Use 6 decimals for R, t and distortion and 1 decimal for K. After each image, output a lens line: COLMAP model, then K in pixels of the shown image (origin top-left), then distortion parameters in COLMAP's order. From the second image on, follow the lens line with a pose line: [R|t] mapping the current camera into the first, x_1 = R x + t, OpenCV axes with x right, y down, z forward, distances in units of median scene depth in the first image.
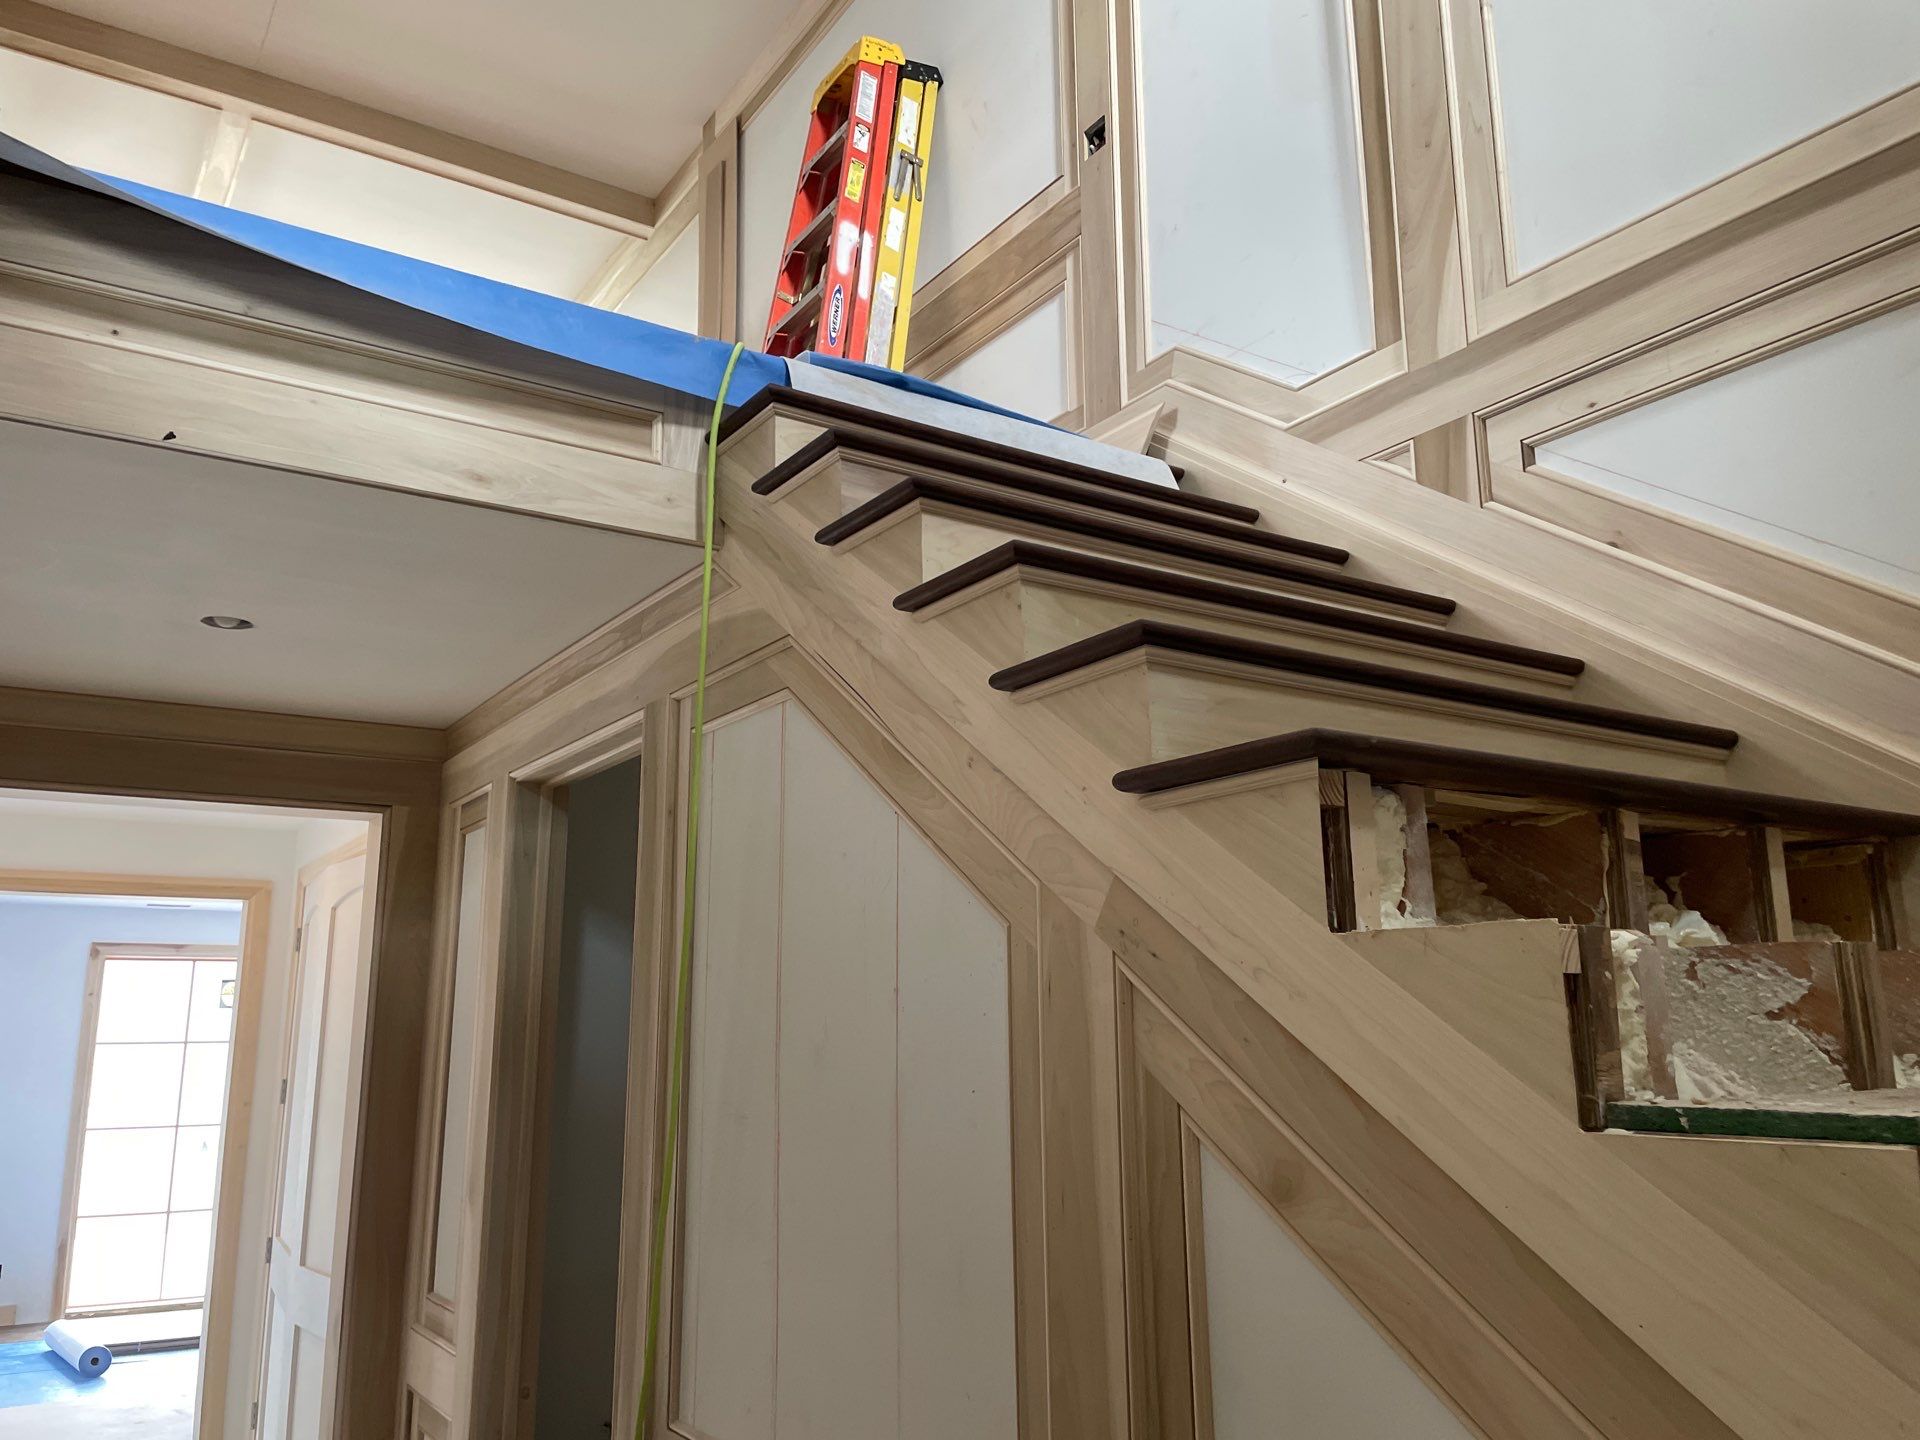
lens RADIAL K [[1440.5, 0, 955.9], [0, 1440.5, 711.0], [0, 0, 1]] dist [0.087286, -0.105484]
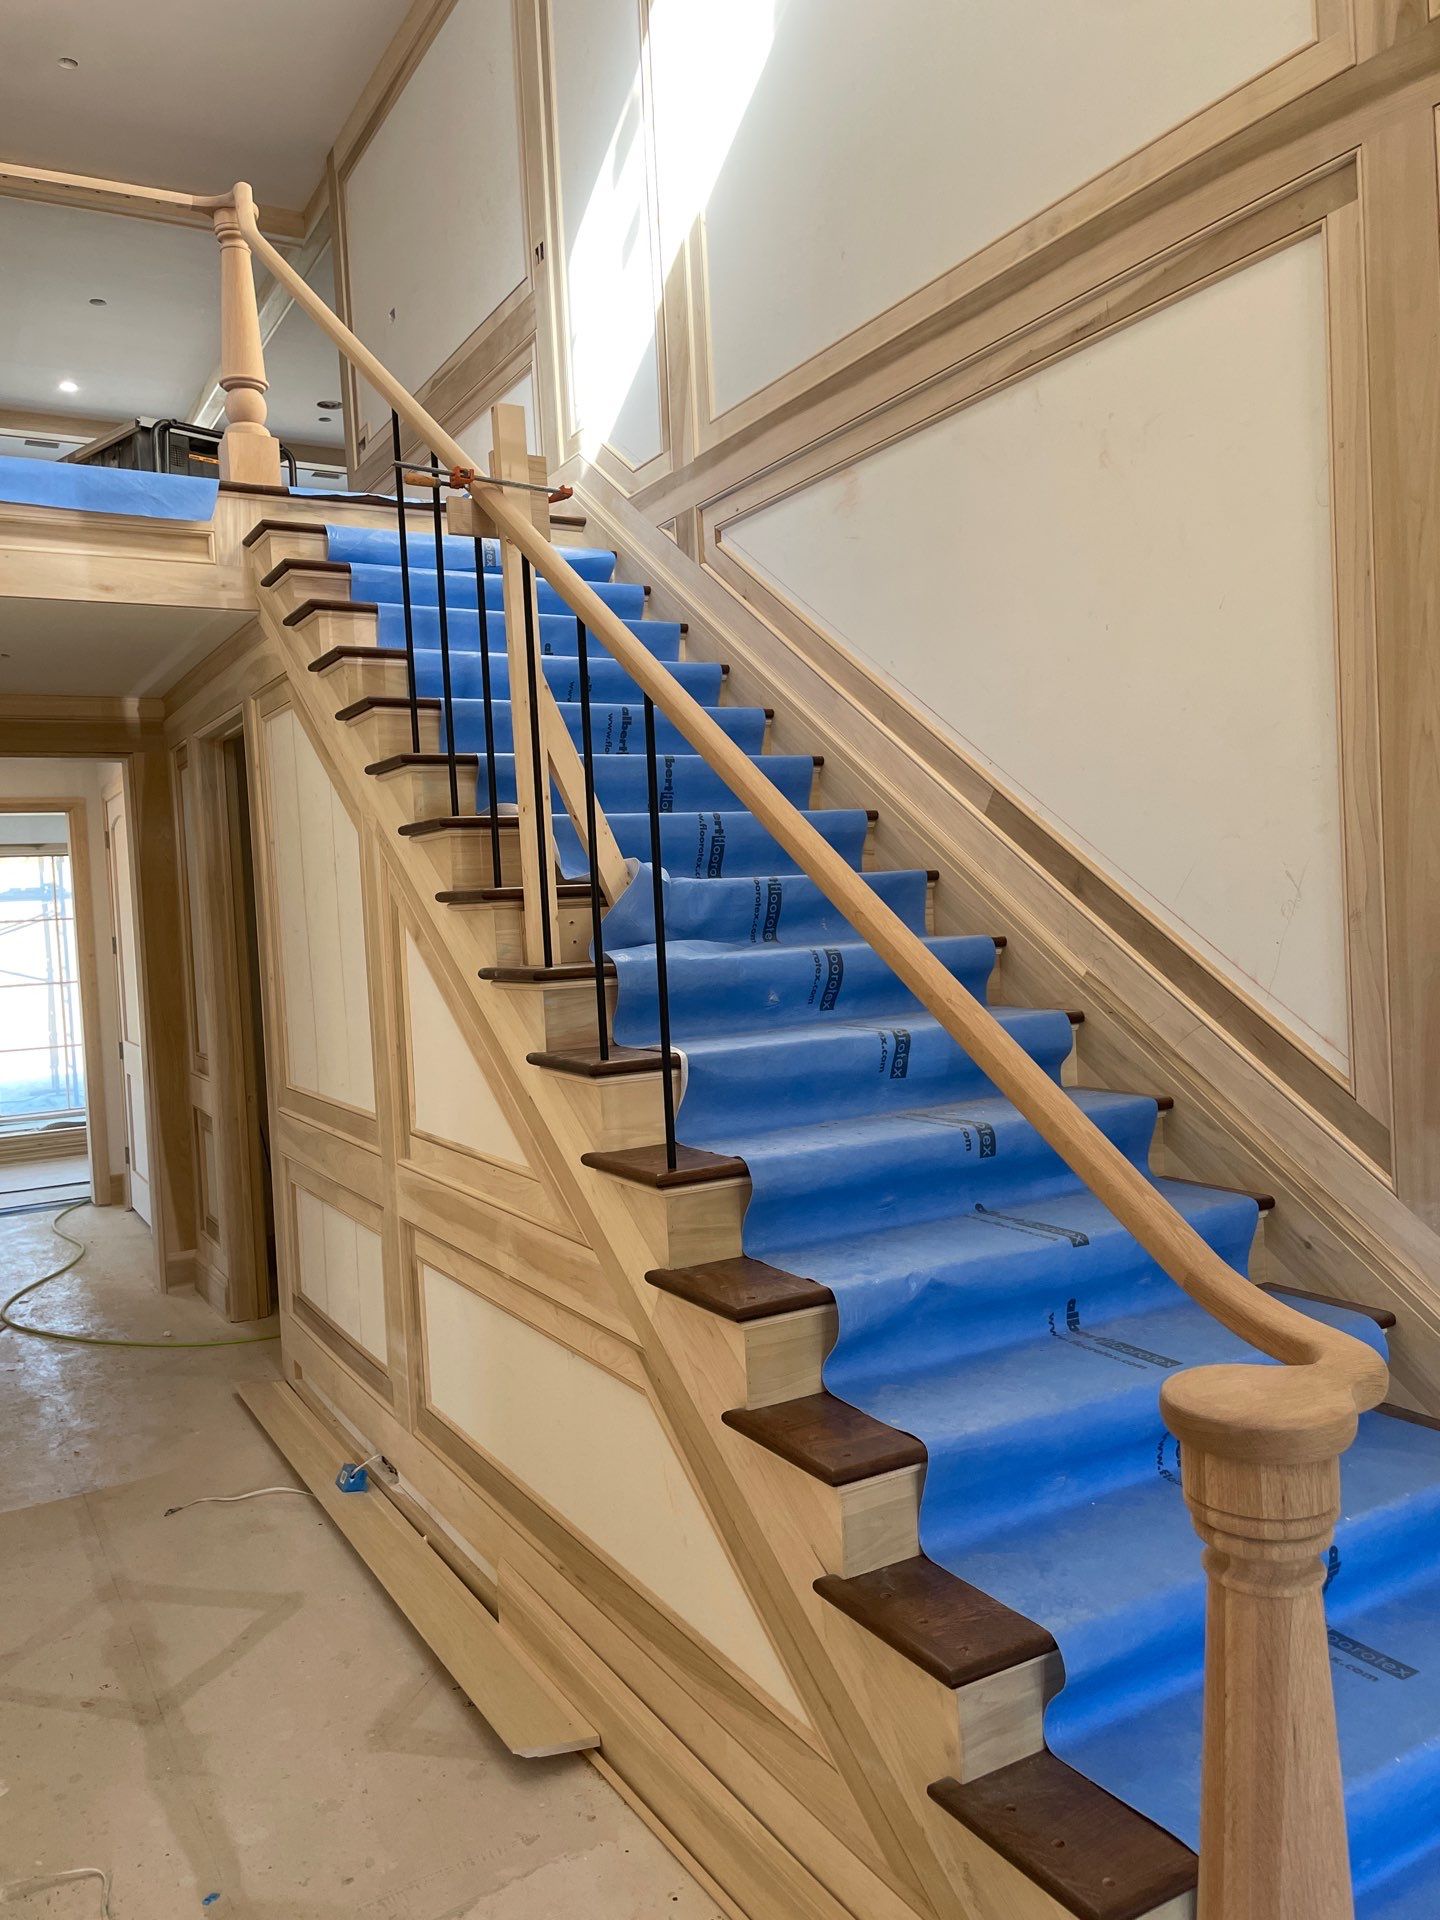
lens RADIAL K [[1440.5, 0, 721.5], [0, 1440.5, 952.1], [0, 0, 1]] dist [0.087286, -0.105484]
pose [[0.997185, -0.036722, -0.065377, 0.474190], [0.052089, 0.966410, 0.251671, -0.127936], [0.053939, -0.254368, 0.965602, -0.722846]]
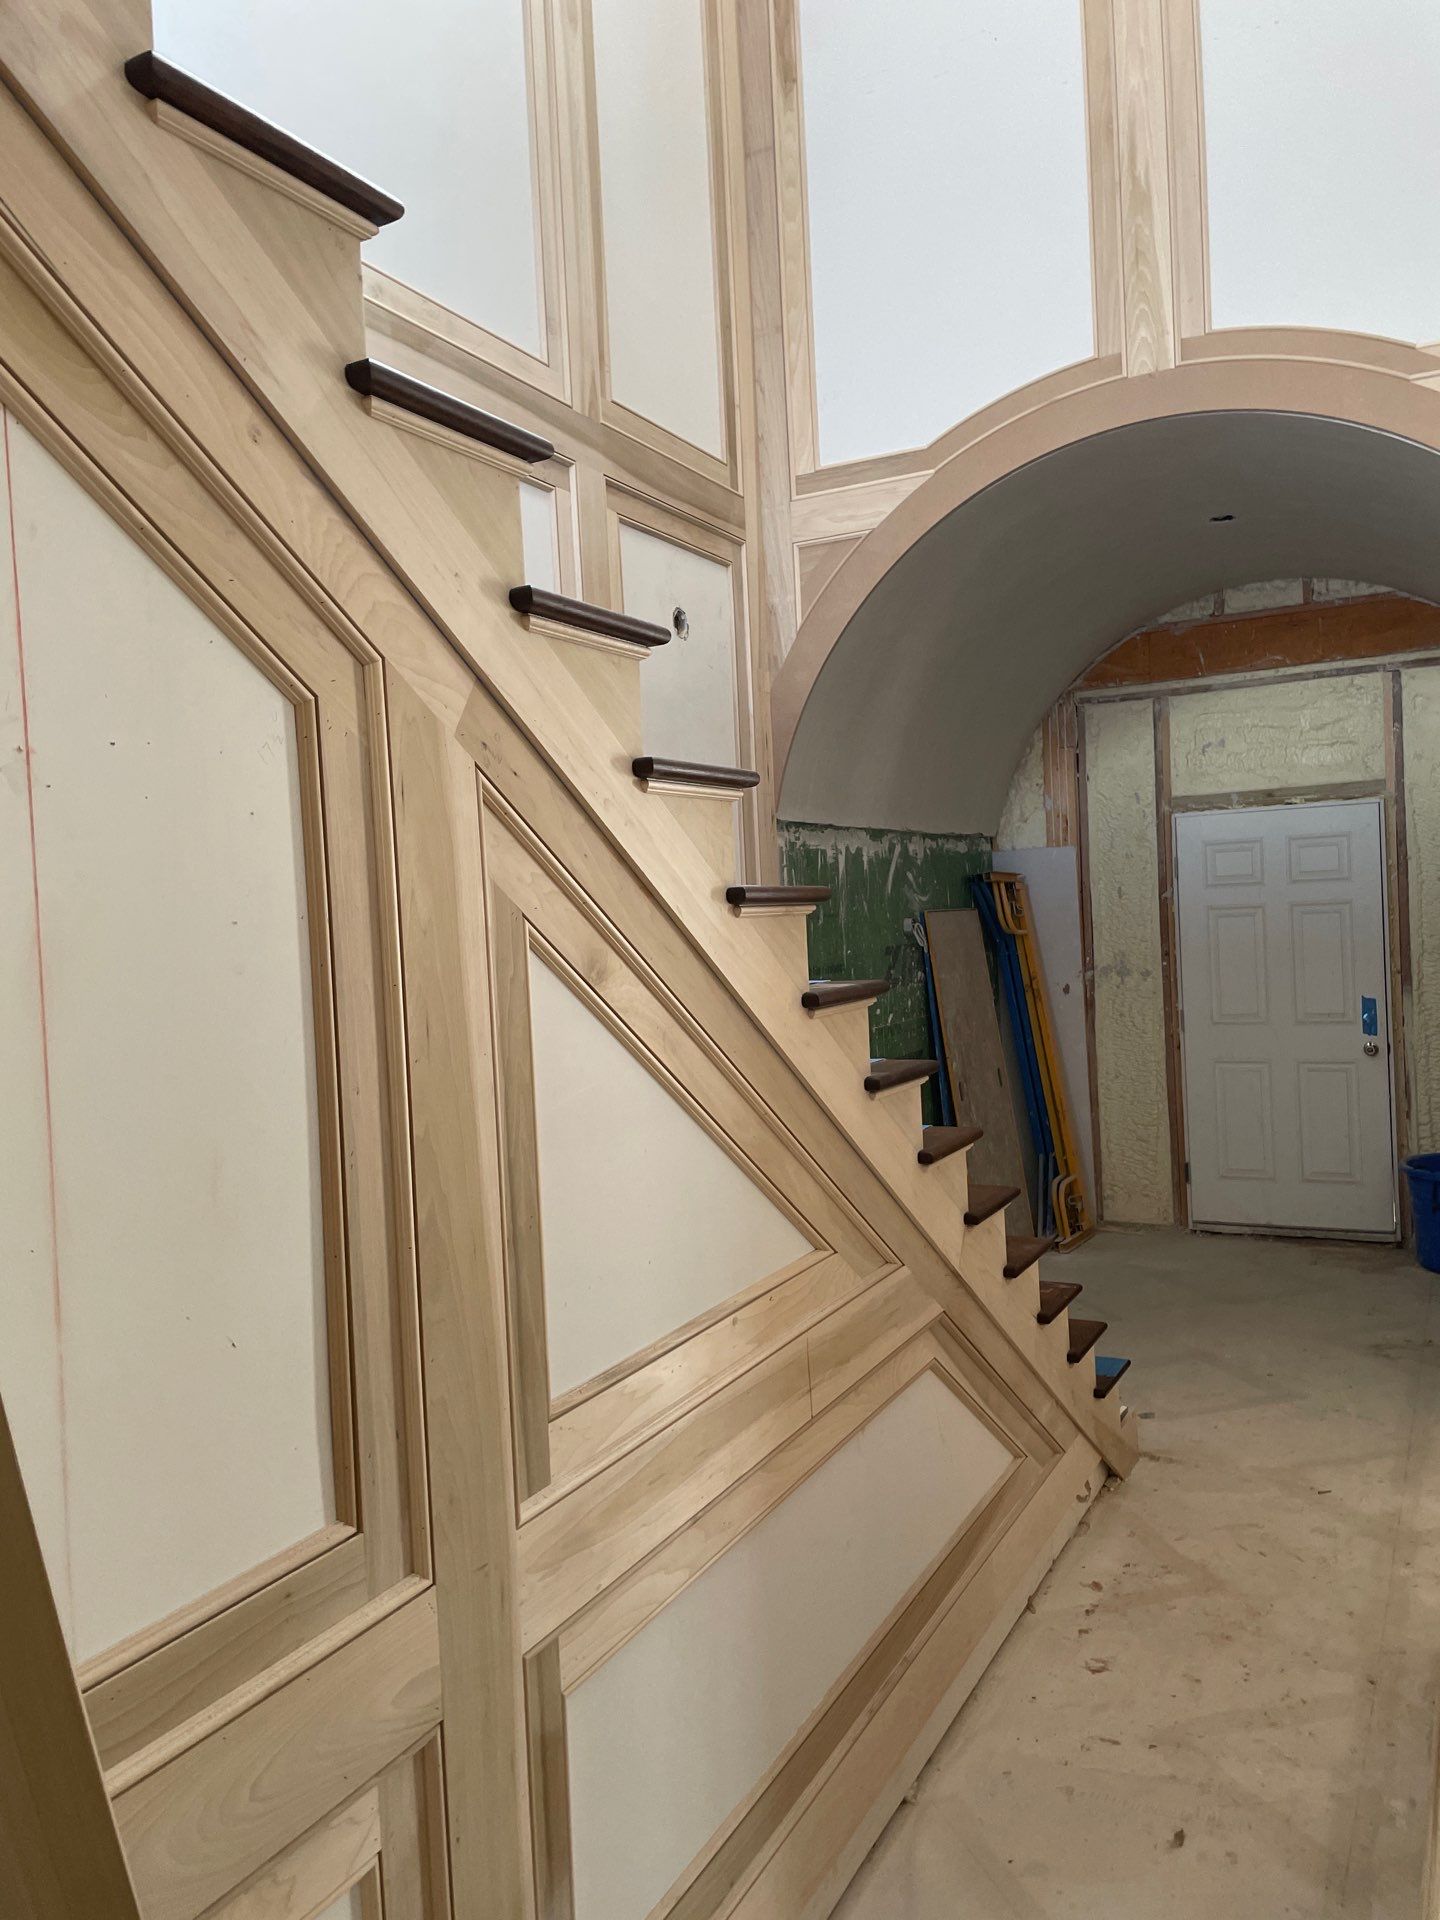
lens RADIAL K [[1440.5, 0, 733.0], [0, 1440.5, 968.6], [0, 0, 1]] dist [0.087286, -0.105484]
pose [[-0.485735, 0.003671, 0.874099, -0.480750], [-0.133040, 0.988030, -0.078079, 0.212320], [-0.863923, -0.154216, -0.479432, 0.779763]]
